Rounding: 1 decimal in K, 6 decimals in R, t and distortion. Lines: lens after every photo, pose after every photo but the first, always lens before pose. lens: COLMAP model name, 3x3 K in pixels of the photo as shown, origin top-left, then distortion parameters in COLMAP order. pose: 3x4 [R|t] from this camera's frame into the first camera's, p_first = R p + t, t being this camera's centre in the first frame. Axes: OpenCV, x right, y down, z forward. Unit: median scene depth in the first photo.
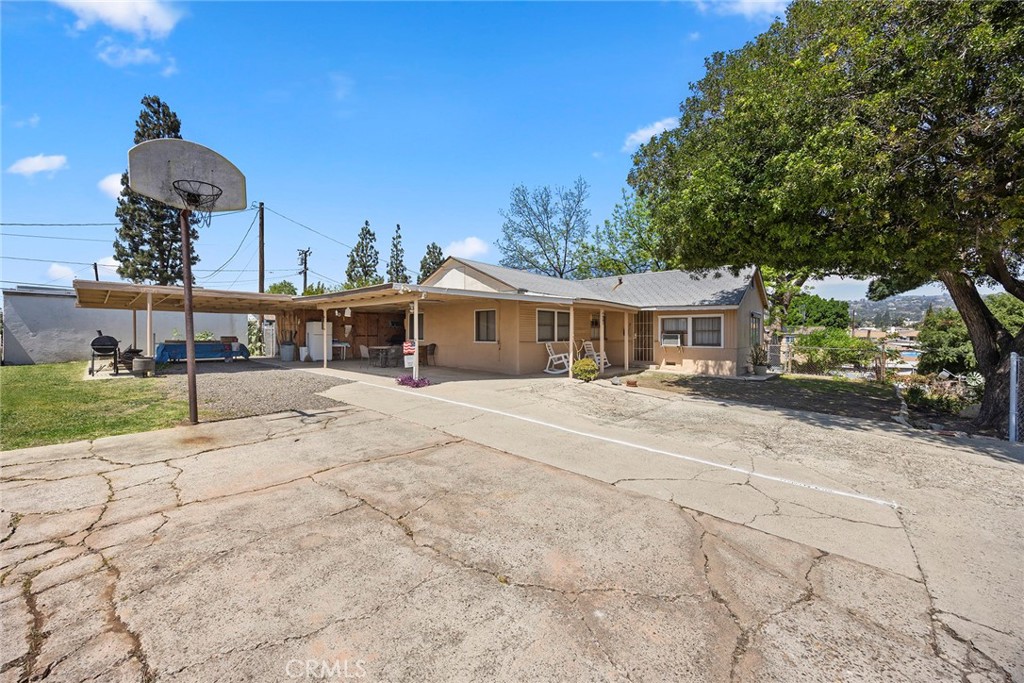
lens RADIAL K [[410.4, 0, 518.6], [0, 410.4, 338.5], [0, 0, 1]] dist [-0.000816, -0.000114]
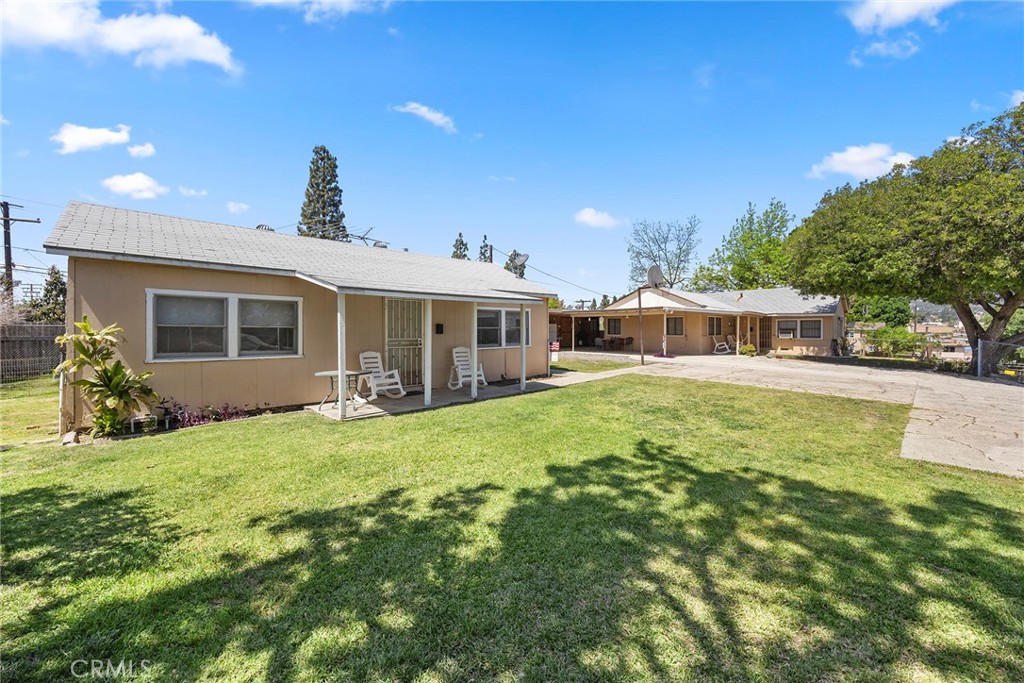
lens RADIAL K [[415.8, 0, 509.5], [0, 415.8, 334.4], [0, 0, 1]] dist [0.000231, -0.000050]
pose [[0.995856, -0.001252, -0.090938, -0.191624], [0.001252, 0.999999, -0.000050, 0.001014], [0.090938, -0.000064, 0.995857, -0.247603]]
